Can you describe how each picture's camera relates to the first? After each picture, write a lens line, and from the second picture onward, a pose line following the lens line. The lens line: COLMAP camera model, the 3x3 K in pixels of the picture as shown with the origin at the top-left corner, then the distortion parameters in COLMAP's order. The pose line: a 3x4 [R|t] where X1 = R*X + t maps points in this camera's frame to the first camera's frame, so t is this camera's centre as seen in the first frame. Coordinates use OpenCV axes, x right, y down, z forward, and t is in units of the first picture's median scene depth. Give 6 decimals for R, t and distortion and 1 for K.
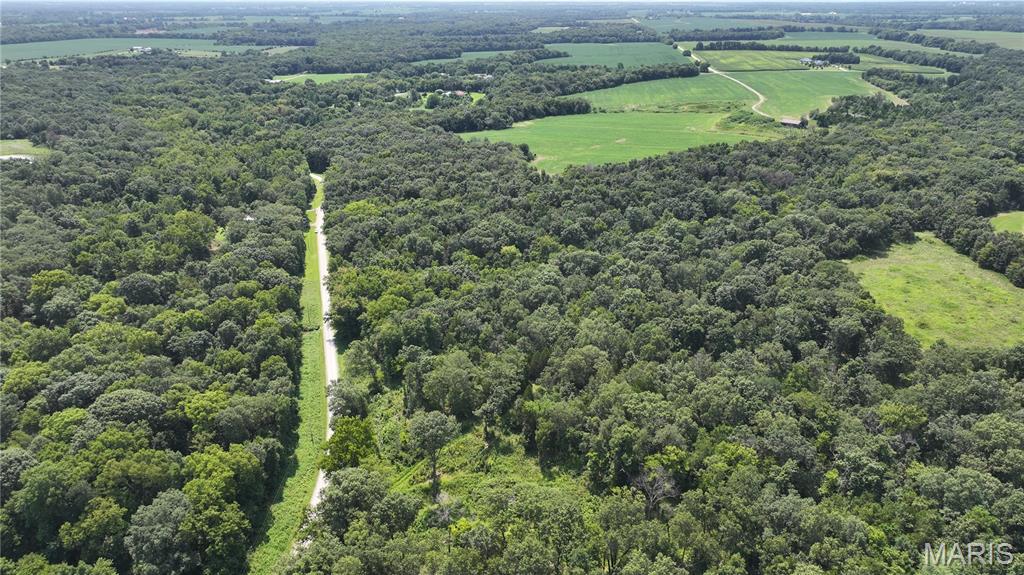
lens RADIAL K [[720.1, 0, 515.6], [0, 720.1, 288.1], [0, 0, 1]] dist [-0.002224, 0.023871]
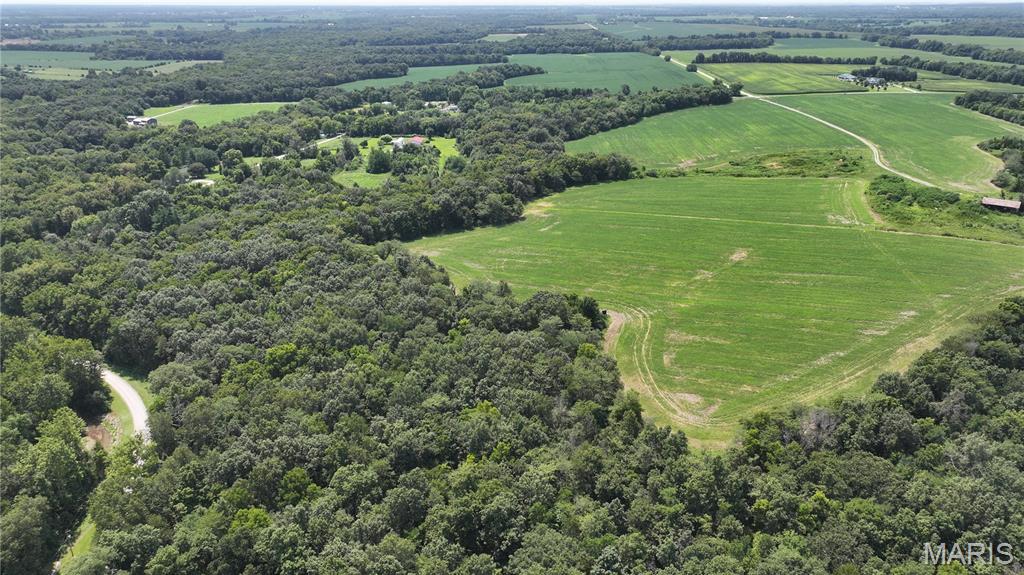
lens RADIAL K [[720.1, 0, 506.5], [0, 720.1, 288.2], [0, 0, 1]] dist [-0.002224, 0.023871]
pose [[0.997129, -0.030035, 0.069504, -0.045968], [0.030412, 0.999528, -0.004380, -0.128957], [-0.069340, 0.006481, 0.997572, 0.333268]]
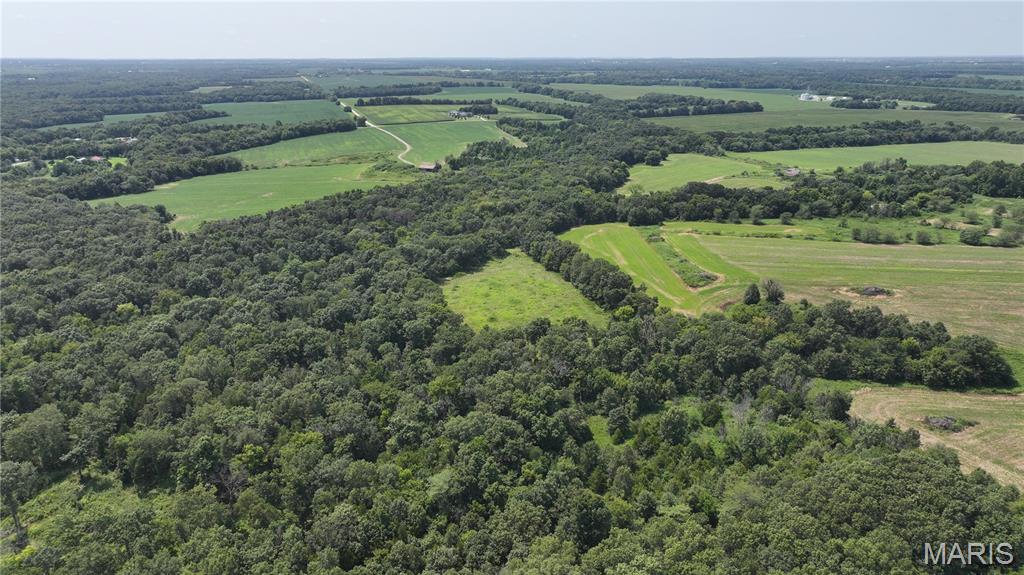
lens RADIAL K [[720.1, 0, 515.2], [0, 720.1, 293.2], [0, 0, 1]] dist [-0.002224, 0.023871]
pose [[0.915390, -0.129049, 0.381324, 0.040909], [0.153301, 0.987602, -0.033779, 0.017249], [-0.372237, 0.089378, 0.923824, -0.053625]]
